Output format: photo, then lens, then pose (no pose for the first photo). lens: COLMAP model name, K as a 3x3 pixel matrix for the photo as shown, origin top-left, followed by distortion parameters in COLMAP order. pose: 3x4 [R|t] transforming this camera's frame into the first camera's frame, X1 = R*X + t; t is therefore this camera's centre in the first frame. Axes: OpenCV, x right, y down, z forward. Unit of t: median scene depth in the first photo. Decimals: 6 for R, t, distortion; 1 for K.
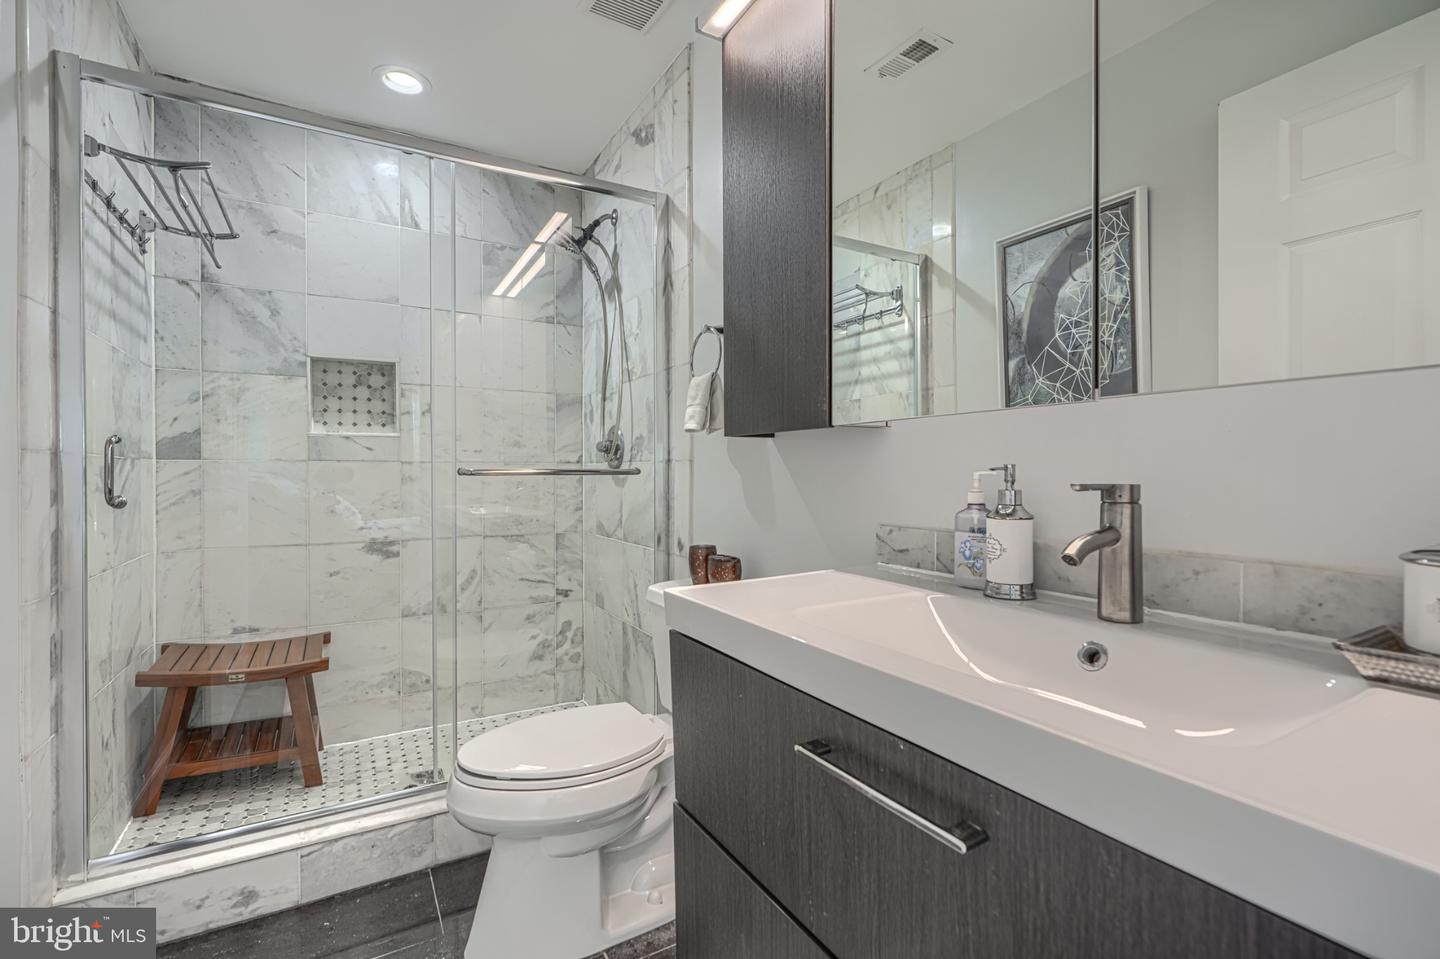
lens RADIAL K [[657.5, 0, 717.9], [0, 657.5, 473.1], [0, 0, 1]] dist [0.001622, -0.000166]
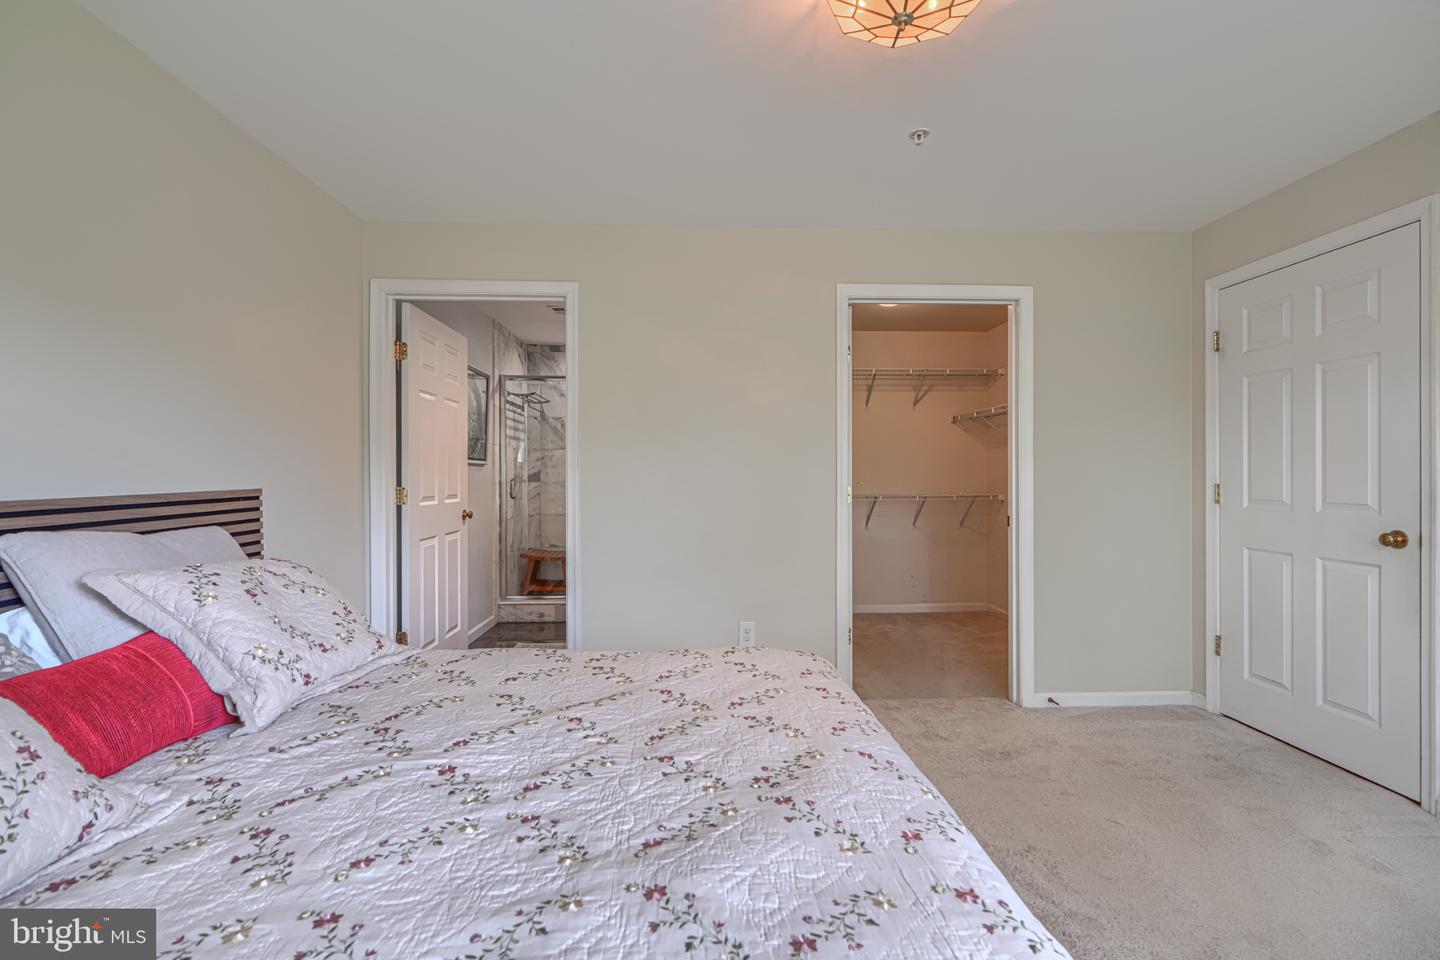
lens RADIAL K [[657.5, 0, 713.2], [0, 657.5, 474.7], [0, 0, 1]] dist [0.001622, -0.000166]
pose [[0.884367, 0.002717, -0.466785, 1.192808], [-0.003086, 0.999995, -0.000027, -0.056125], [0.466782, 0.001464, 0.884371, -1.146515]]
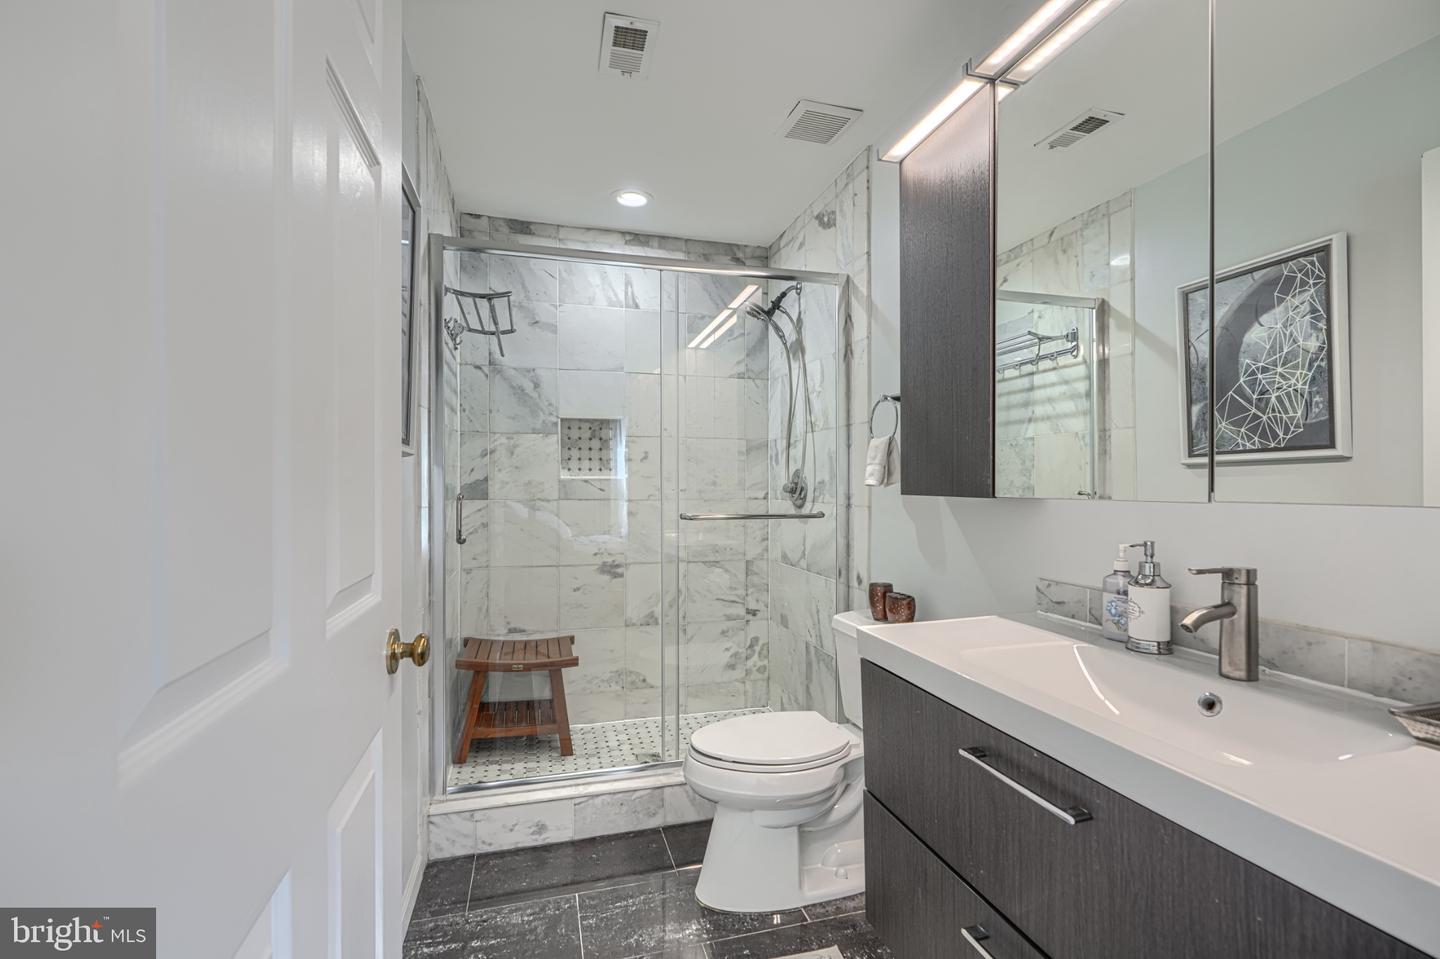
lens RADIAL K [[657.5, 0, 716.2], [0, 657.5, 483.7], [0, 0, 1]] dist [0.001622, -0.000166]
pose [[0.968673, 0.001543, -0.248334, -0.013943], [-0.002132, 0.999996, -0.002103, -0.054575], [0.248330, 0.002567, 0.968672, -0.177502]]
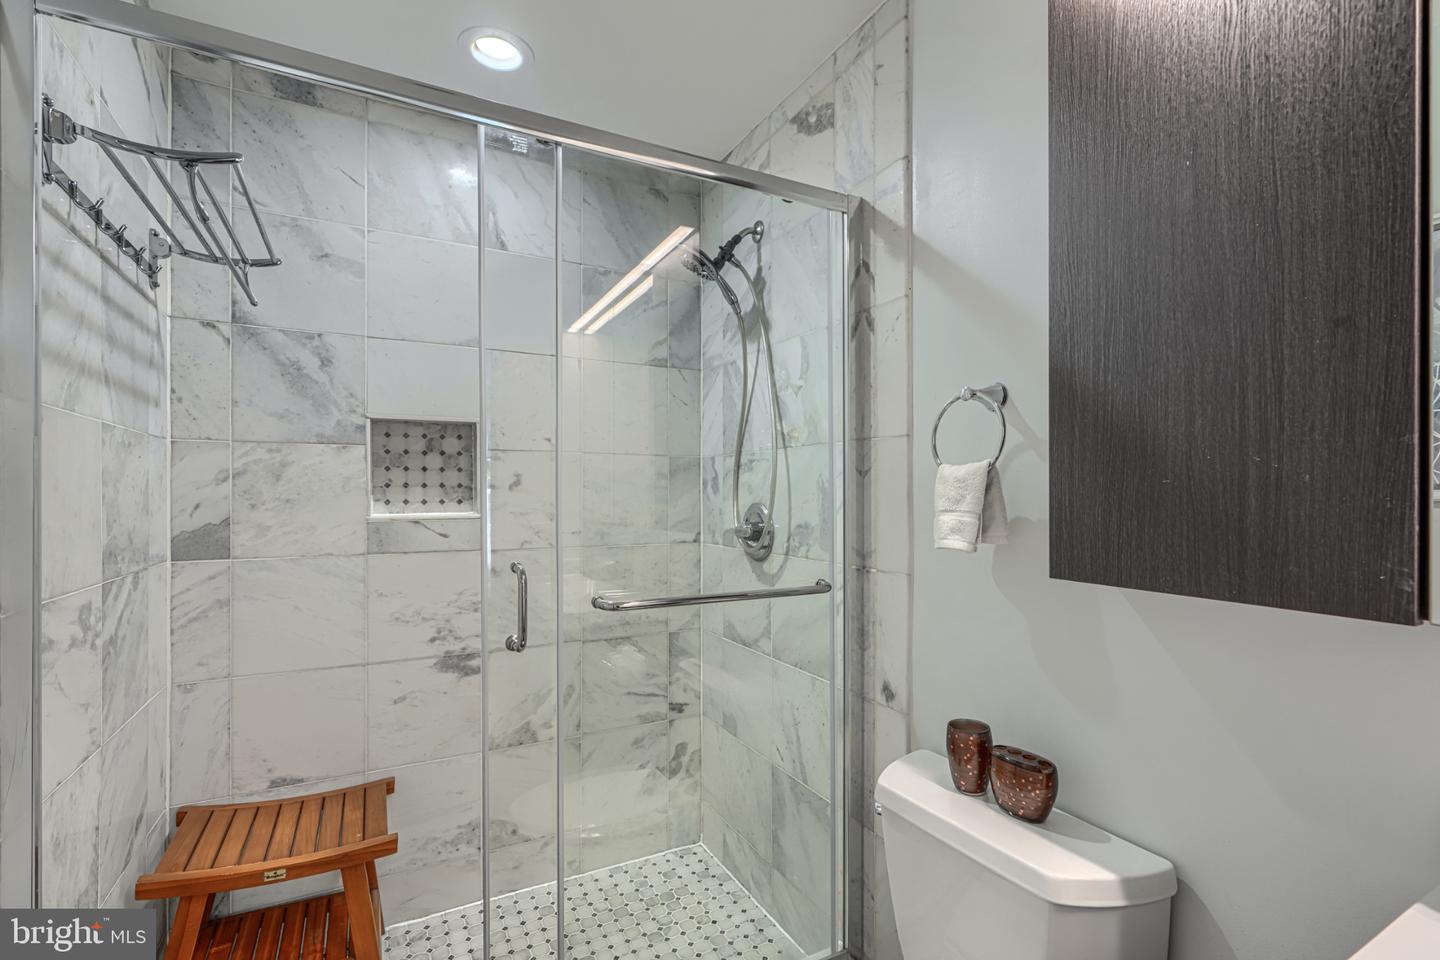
lens RADIAL K [[657.5, 0, 719.9], [0, 657.5, 489.1], [0, 0, 1]] dist [0.001622, -0.000166]
pose [[0.999348, 0.001067, -0.036079, -0.210302], [-0.001294, 0.999980, -0.006263, -0.102328], [0.036072, 0.006306, 0.999329, 0.283432]]
